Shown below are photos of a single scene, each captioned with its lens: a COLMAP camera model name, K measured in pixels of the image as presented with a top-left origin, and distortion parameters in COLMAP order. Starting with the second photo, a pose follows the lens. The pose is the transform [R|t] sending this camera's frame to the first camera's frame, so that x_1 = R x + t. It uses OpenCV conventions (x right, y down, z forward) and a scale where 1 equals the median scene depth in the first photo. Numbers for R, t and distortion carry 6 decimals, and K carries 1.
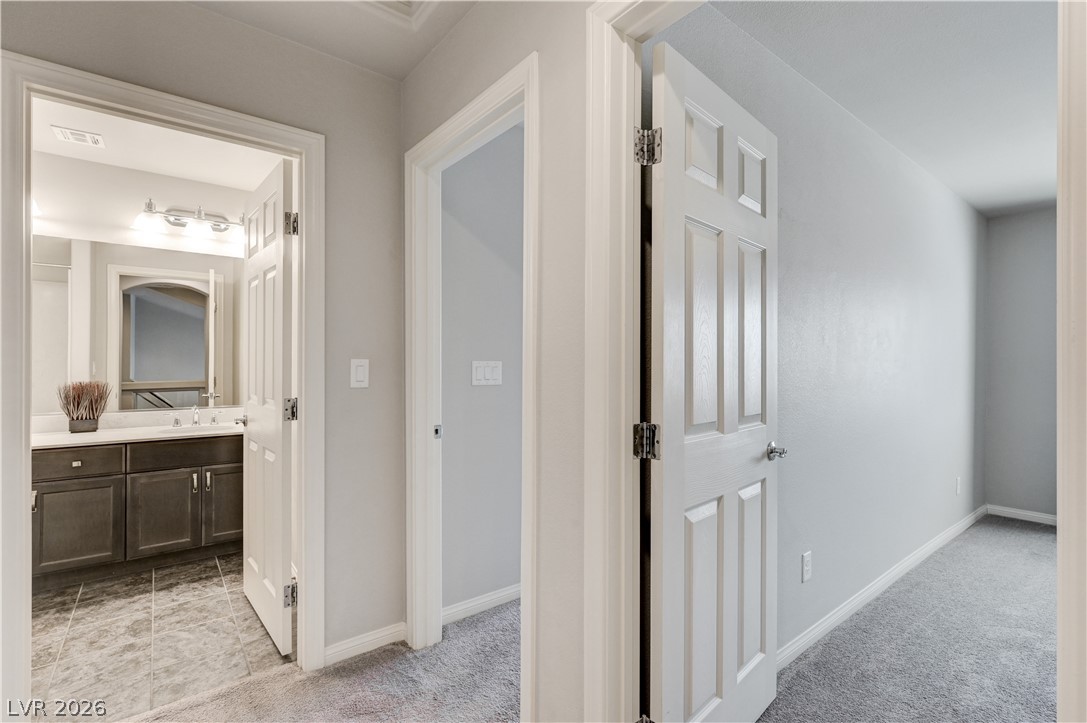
lens RADIAL K [[474.0, 0, 538.5], [0, 474.0, 371.0], [0, 0, 1]] dist [0.002727, 0.000302]
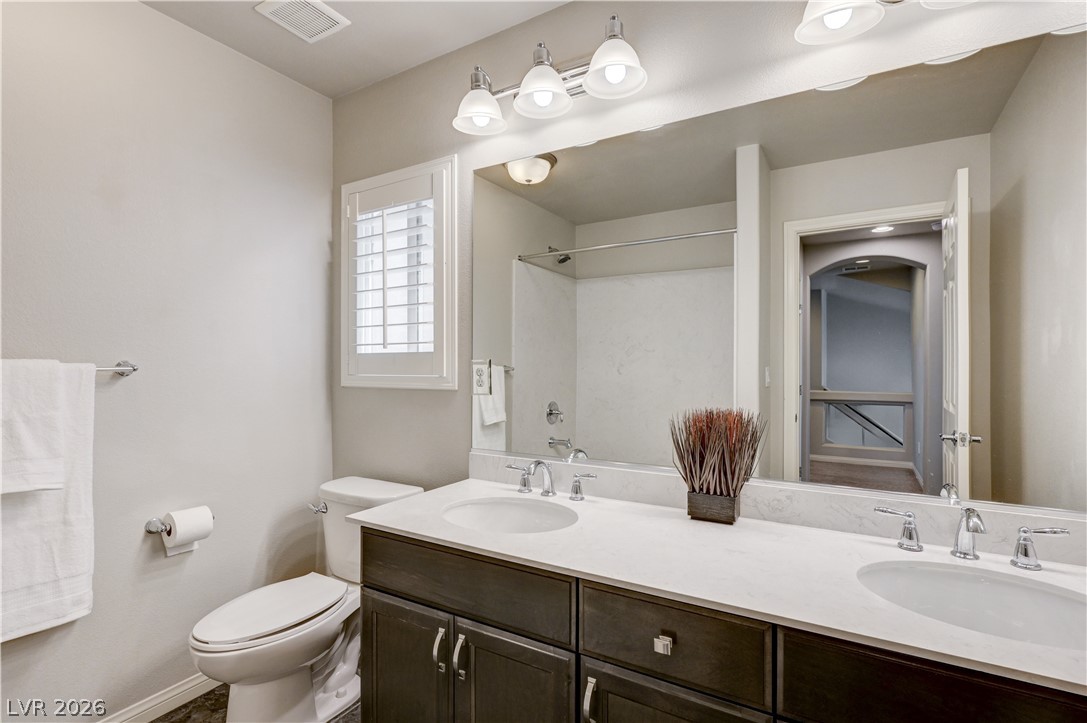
lens RADIAL K [[474.0, 0, 538.5], [0, 474.0, 371.0], [0, 0, 1]] dist [0.002727, 0.000302]
pose [[0.311527, -0.003402, -0.950231, -0.565187], [-0.004863, 0.999975, -0.005175, -0.014154], [0.950225, 0.006233, 0.311502, 0.689865]]
